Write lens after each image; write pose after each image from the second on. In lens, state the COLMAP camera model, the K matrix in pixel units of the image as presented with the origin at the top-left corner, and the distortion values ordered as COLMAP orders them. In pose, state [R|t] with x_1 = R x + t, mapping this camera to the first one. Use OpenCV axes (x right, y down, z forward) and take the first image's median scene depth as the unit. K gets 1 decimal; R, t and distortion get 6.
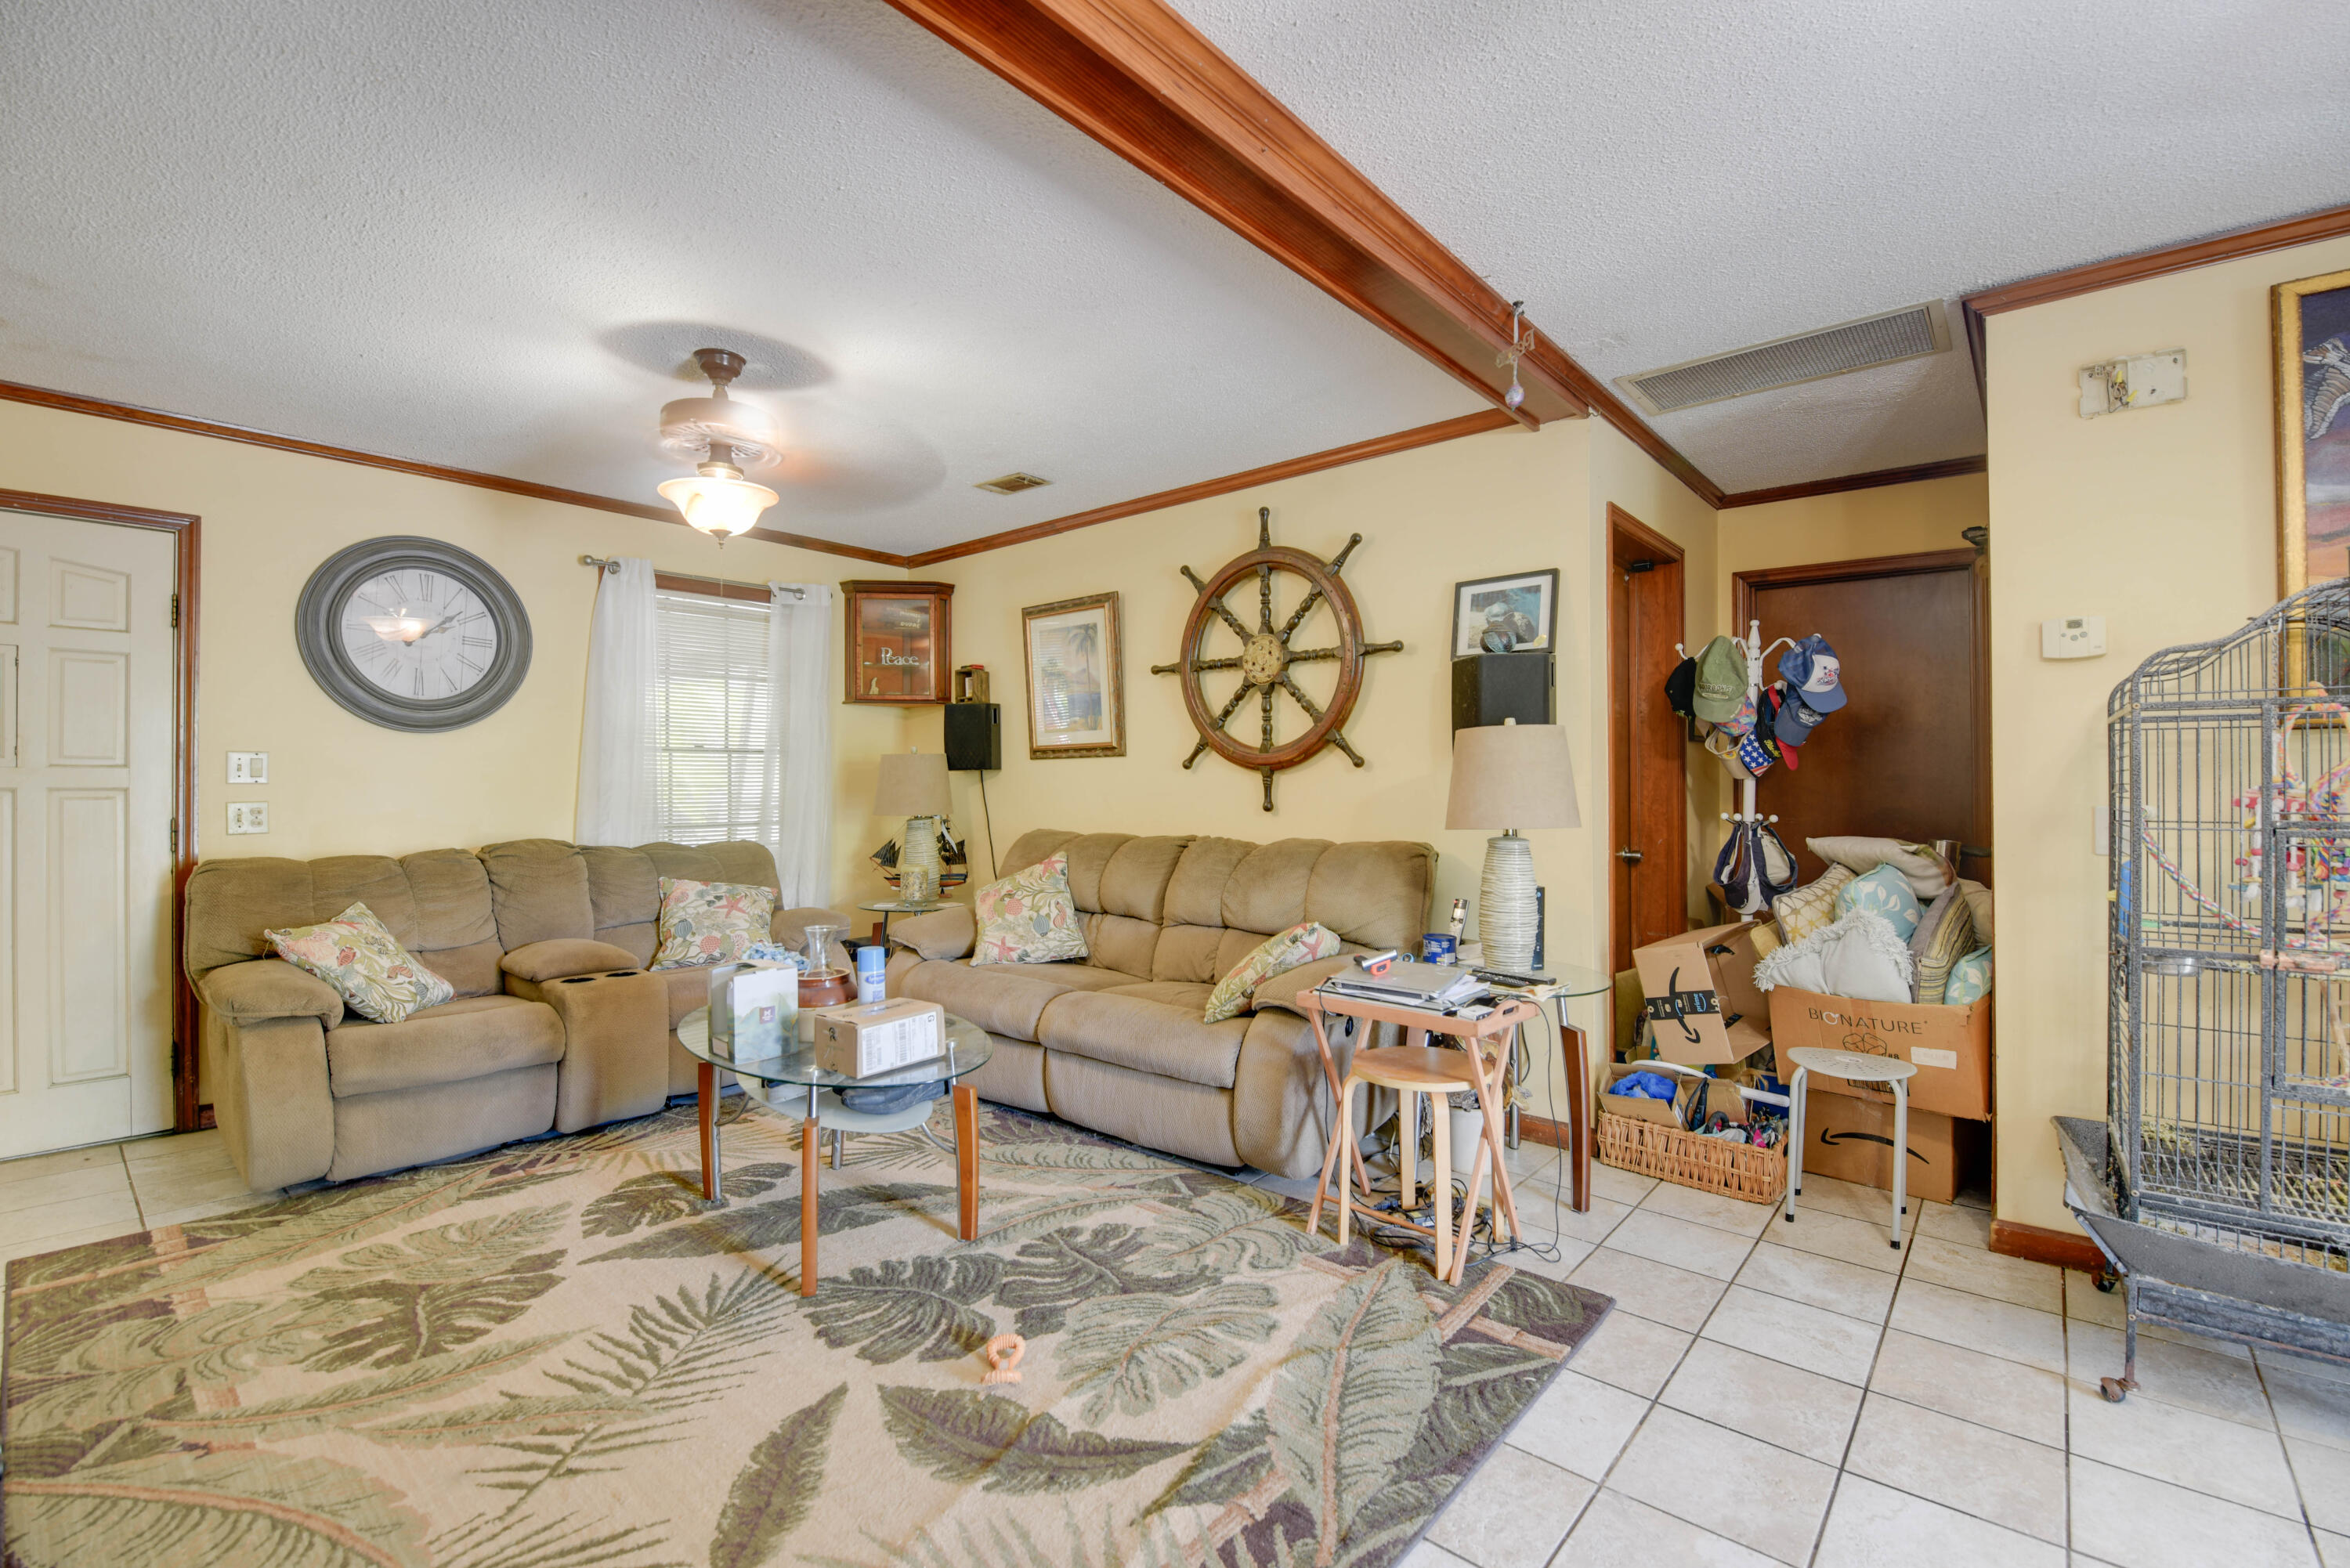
lens RADIAL K [[1015.7, 0, 1175.0], [0, 1015.7, 784.0], [0, 0, 1]] dist [0.000754, -0.009932]
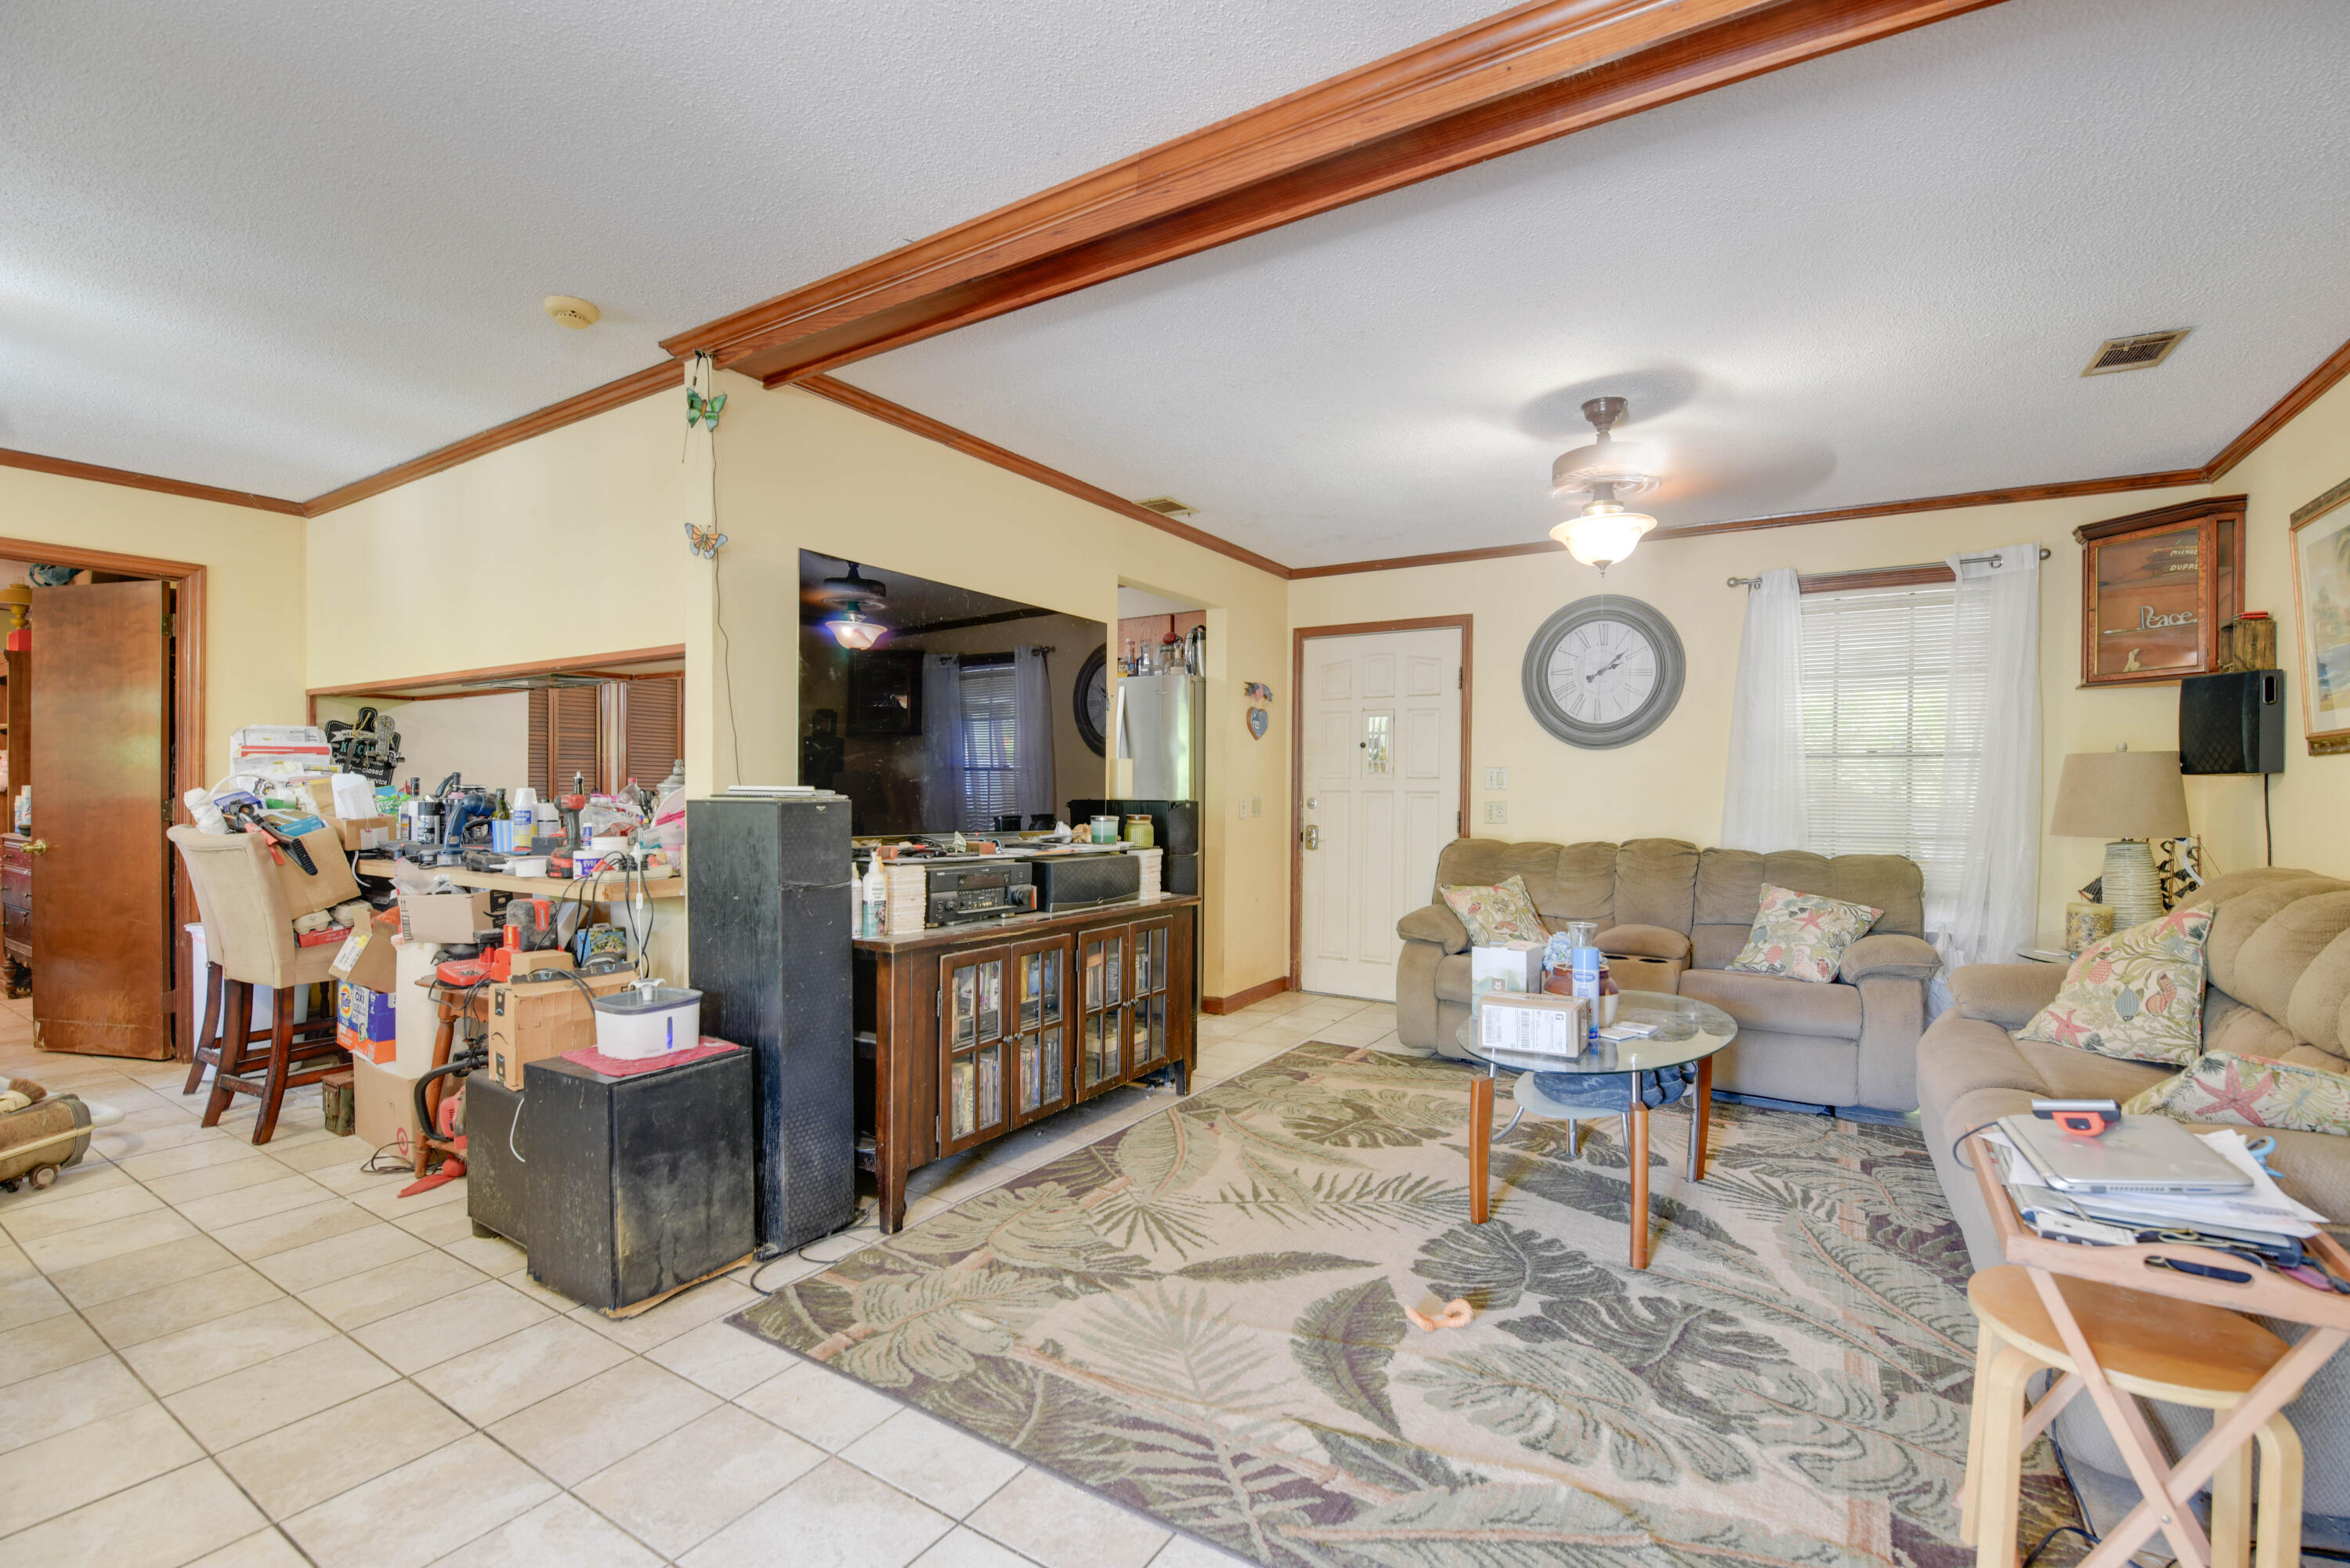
lens RADIAL K [[1035.3, 0, 1171.7], [0, 1035.3, 801.4], [0, 0, 1]] dist [-0.013539, -0.000401]
pose [[0.141885, 0.014931, -0.989771, 0.659834], [-0.007424, 0.999874, 0.014019, 0.000031], [0.989855, 0.005359, 0.141978, 0.410216]]
